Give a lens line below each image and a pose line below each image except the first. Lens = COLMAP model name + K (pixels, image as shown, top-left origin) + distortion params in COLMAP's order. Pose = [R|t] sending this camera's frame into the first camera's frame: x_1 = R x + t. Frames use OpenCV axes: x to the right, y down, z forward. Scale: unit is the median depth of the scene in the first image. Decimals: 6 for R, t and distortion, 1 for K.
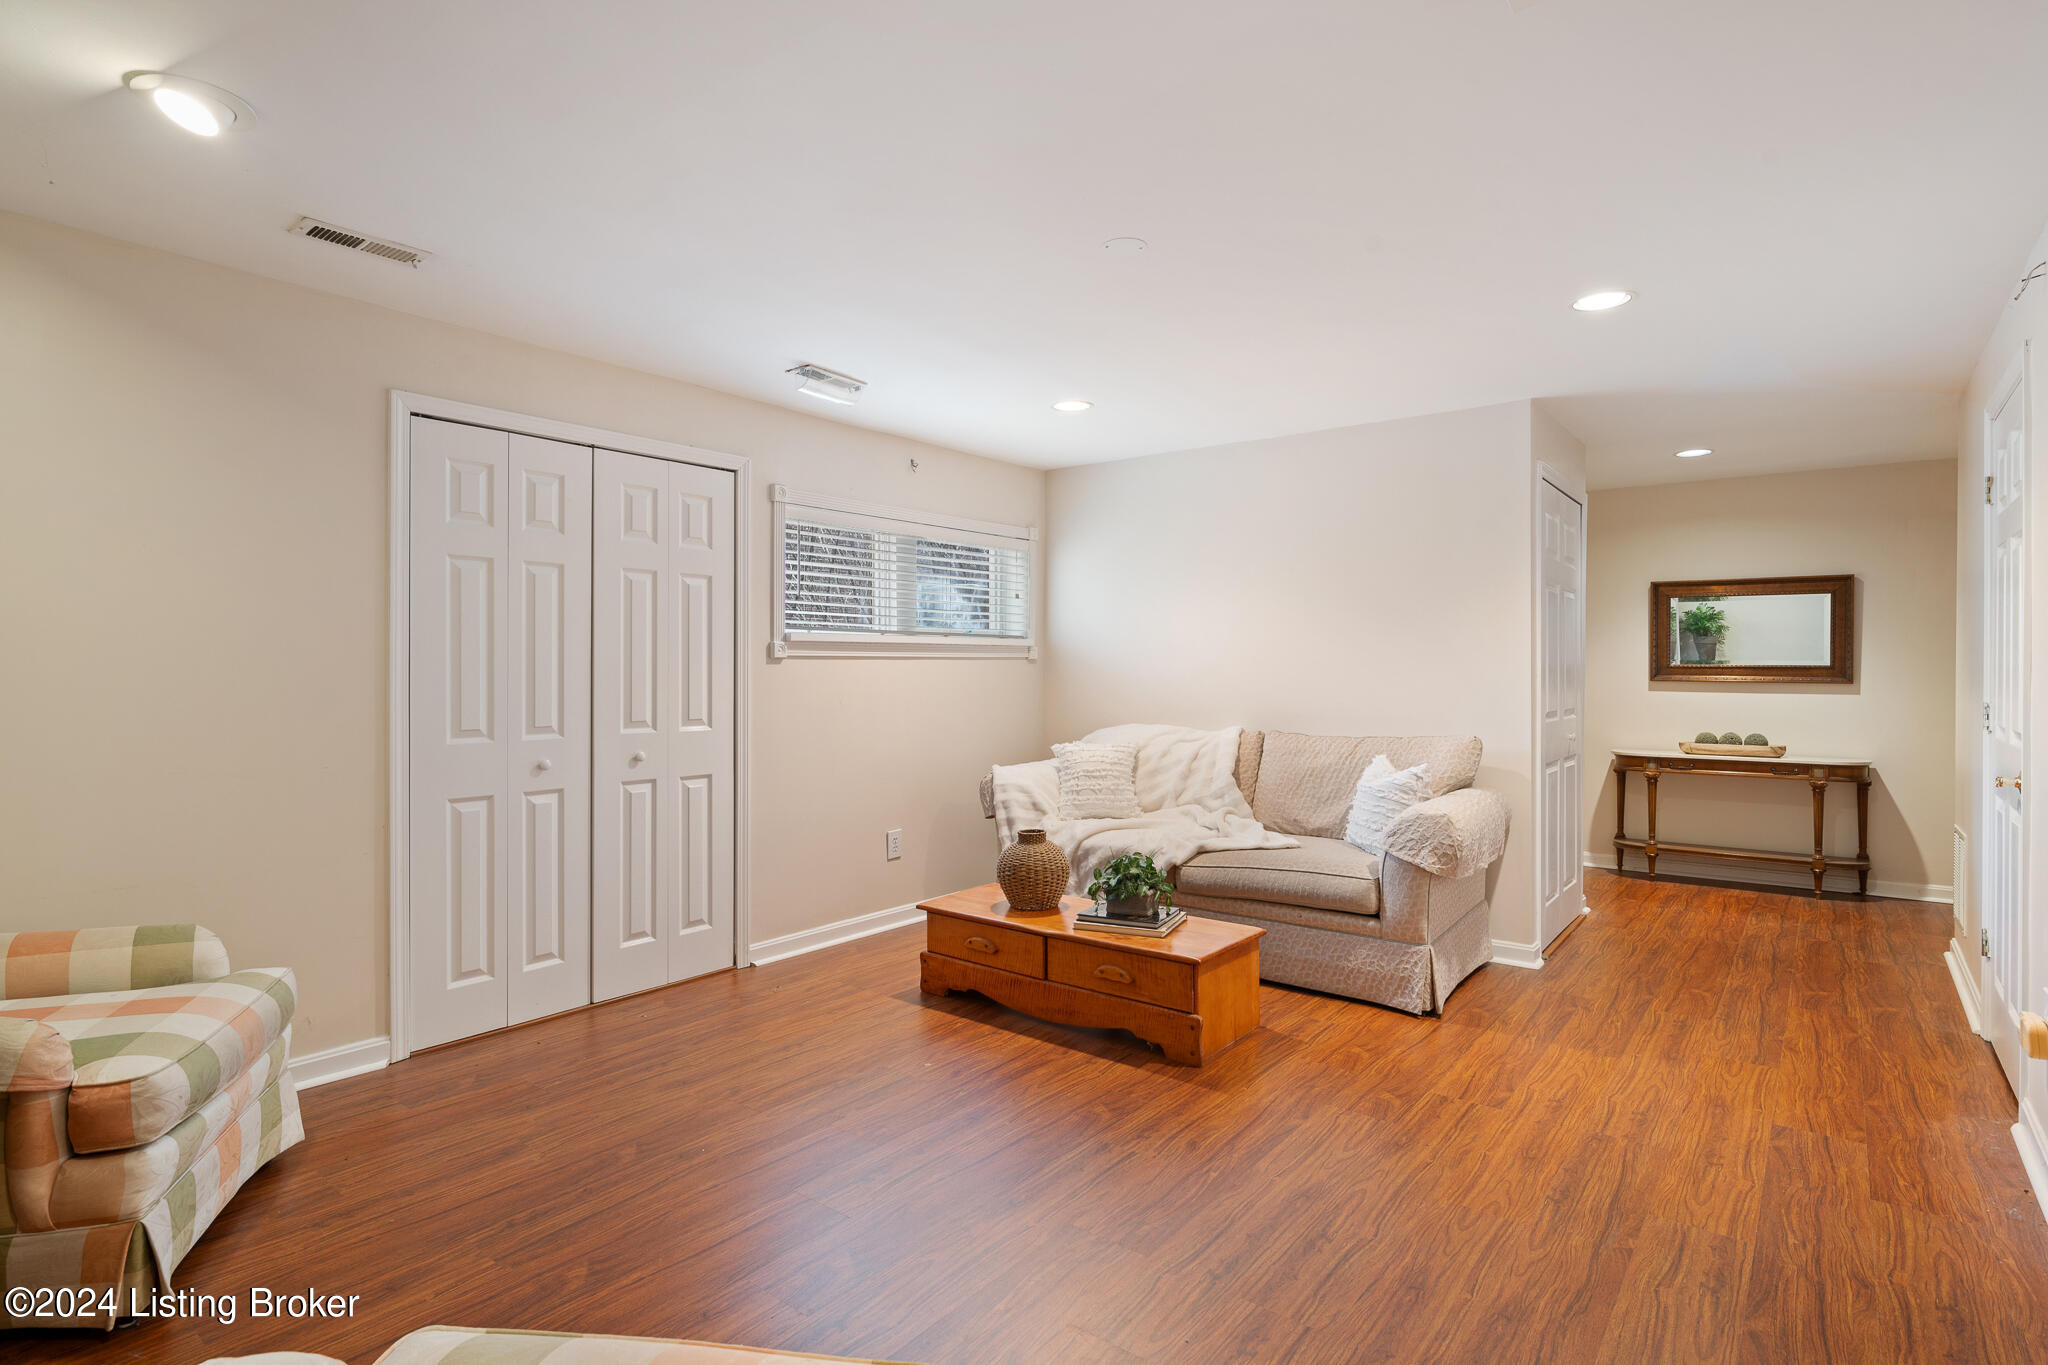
lens RADIAL K [[1032.2, 0, 1029.8], [0, 1032.2, 668.2], [0, 0, 1]] dist [0.017029, 0.000646]
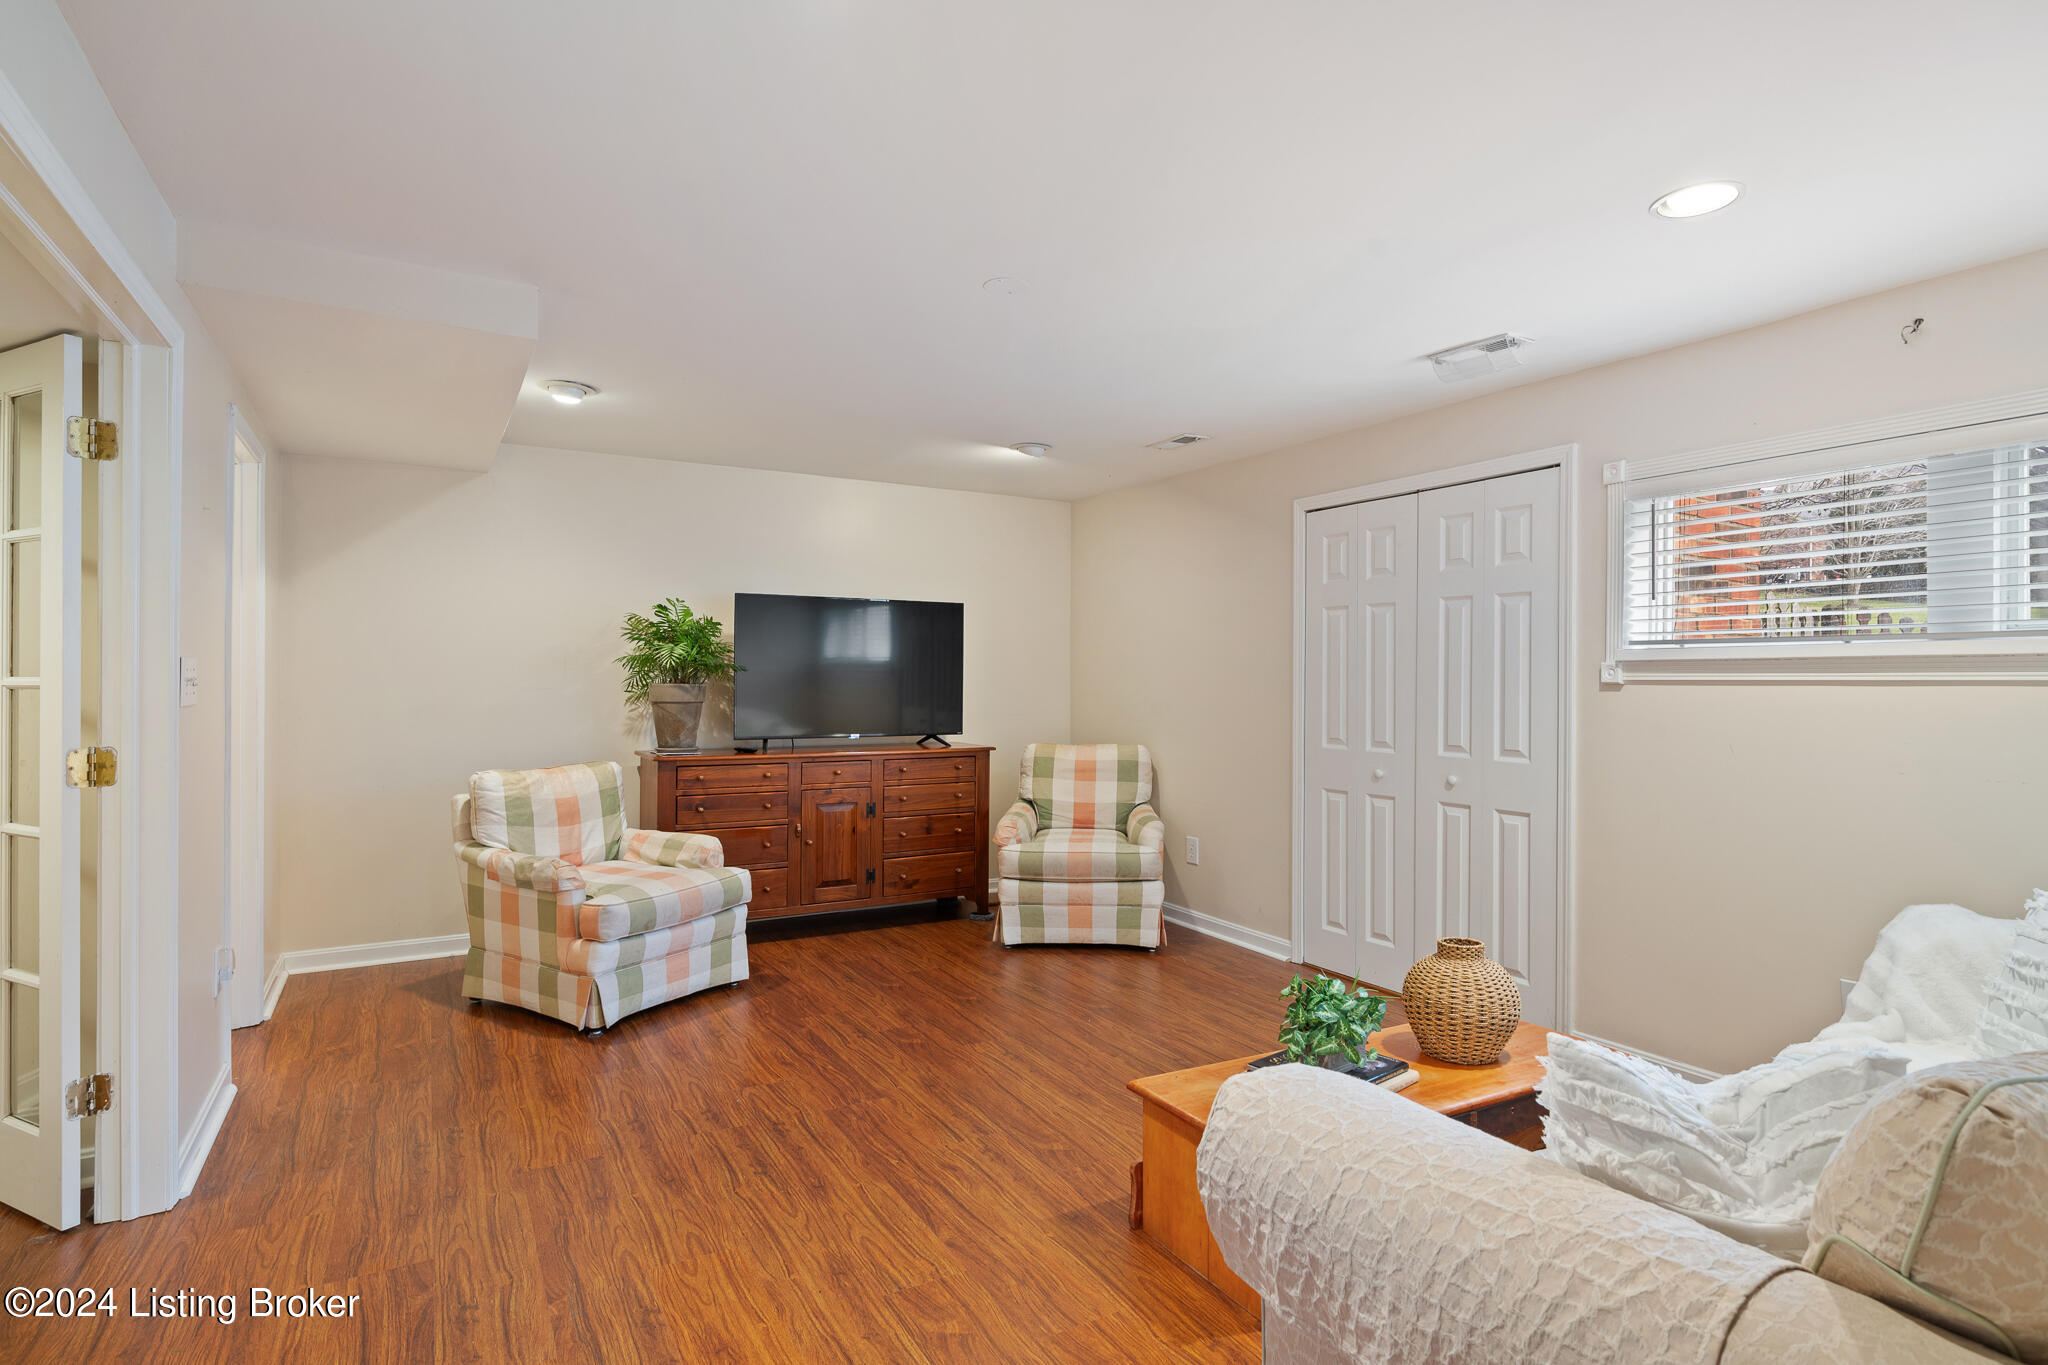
lens RADIAL K [[1032.2, 0, 1014.1], [0, 1032.2, 684.5], [0, 0, 1]] dist [0.017029, 0.000646]
pose [[-0.381883, -0.003341, -0.924205, 0.864161], [-0.008888, 0.999960, 0.000057, -0.006828], [0.924168, 0.008236, -0.381898, 1.167530]]
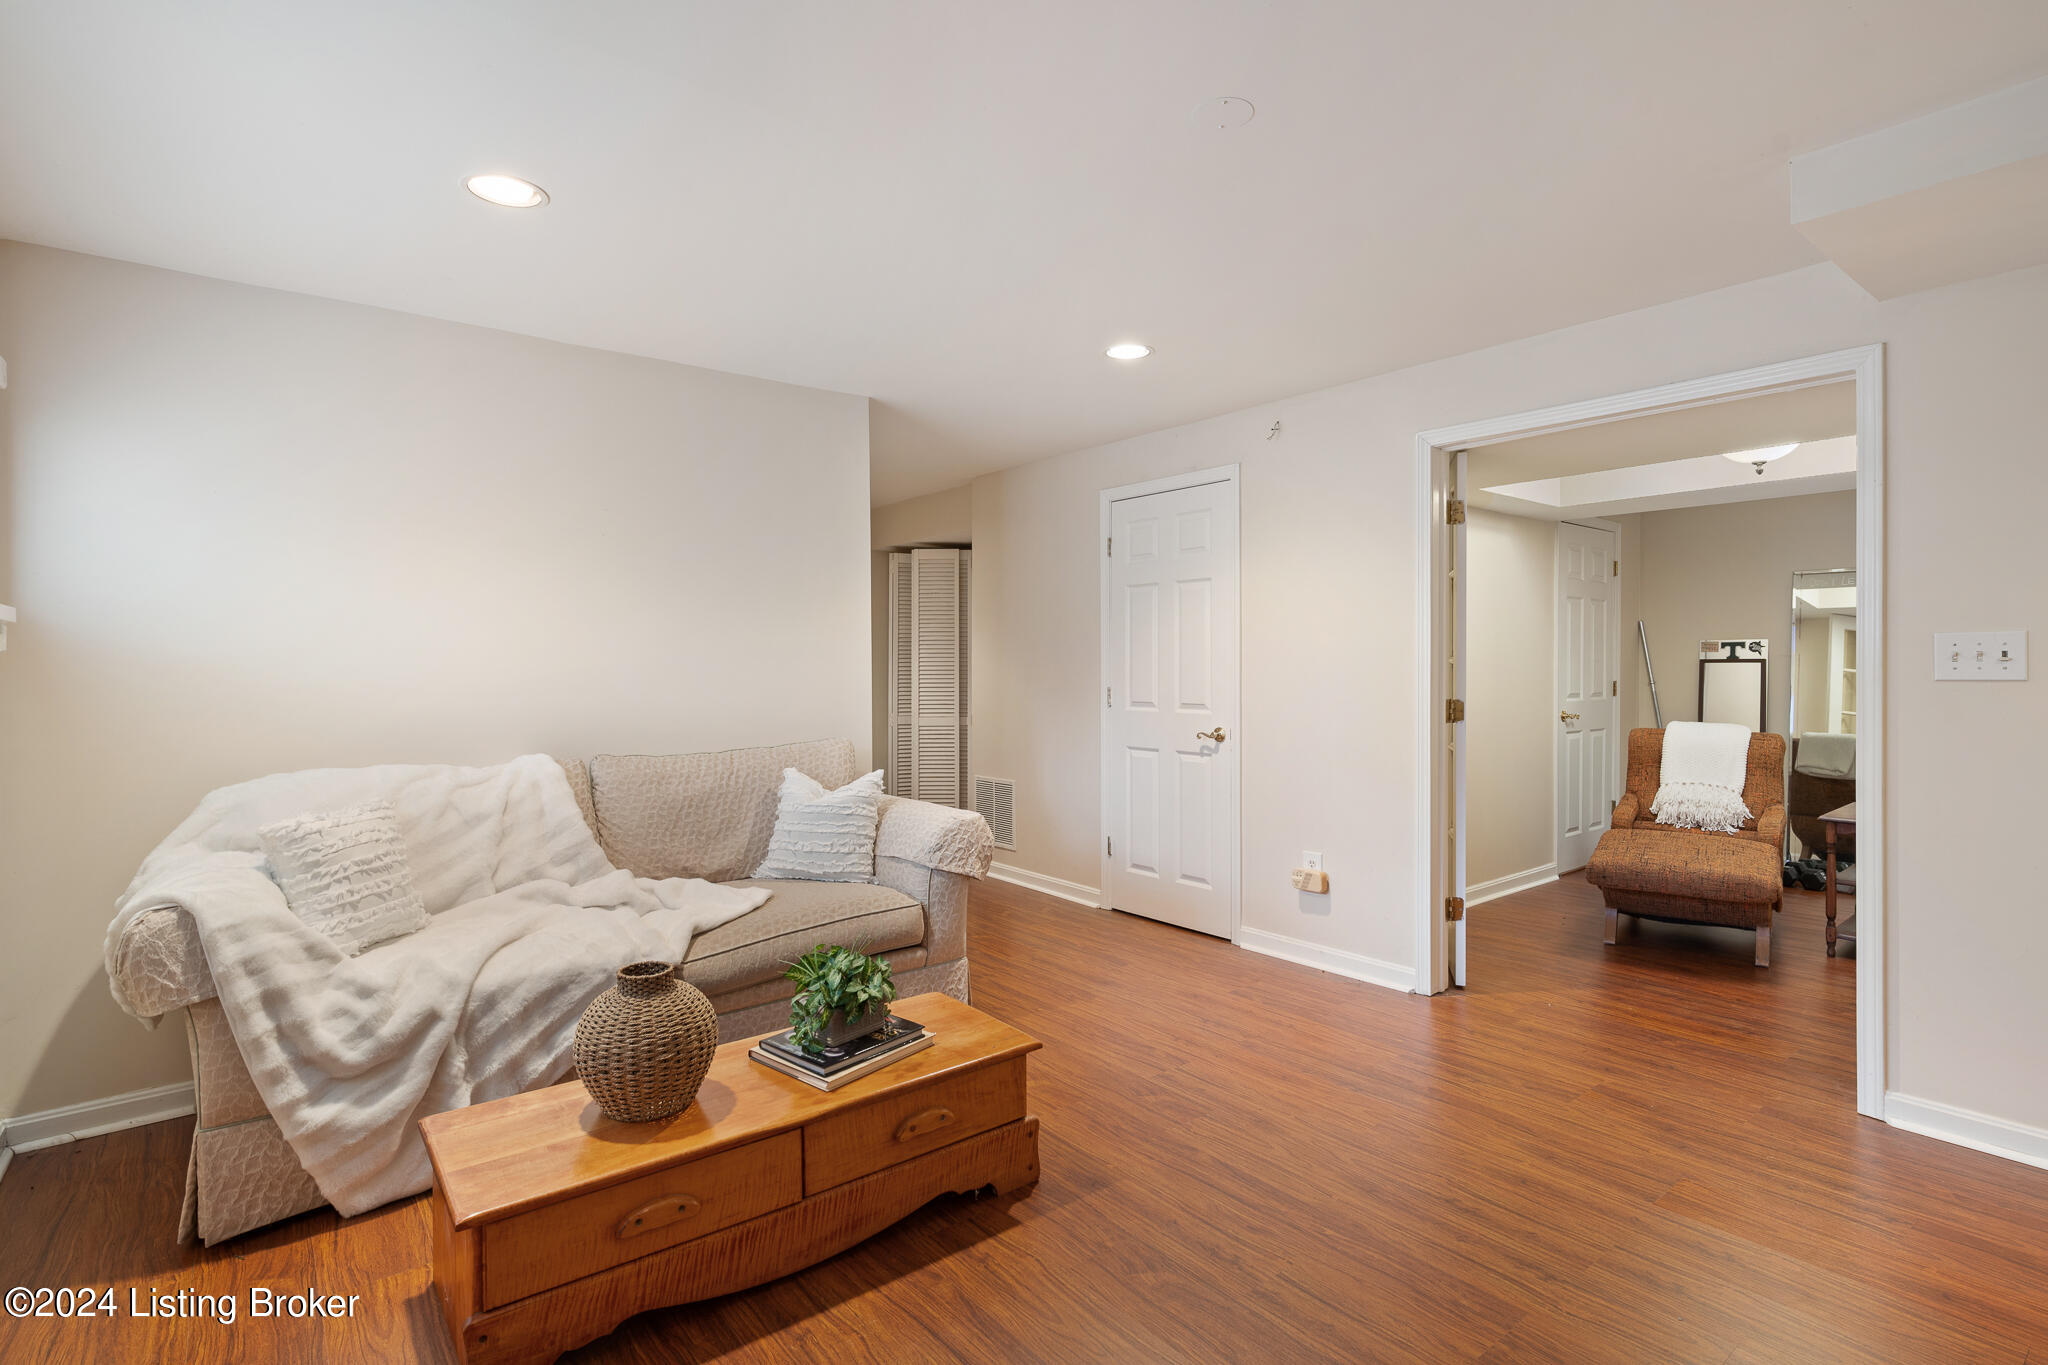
lens RADIAL K [[1010.6, 0, 1030.1], [0, 1010.6, 684.6], [0, 0, 1]] dist [0.004767, 0.000347]
pose [[0.225262, -0.021391, 0.974063, -0.548148], [0.005015, 0.999771, 0.020796, -0.000320], [-0.974285, 0.000201, 0.225318, 0.809079]]
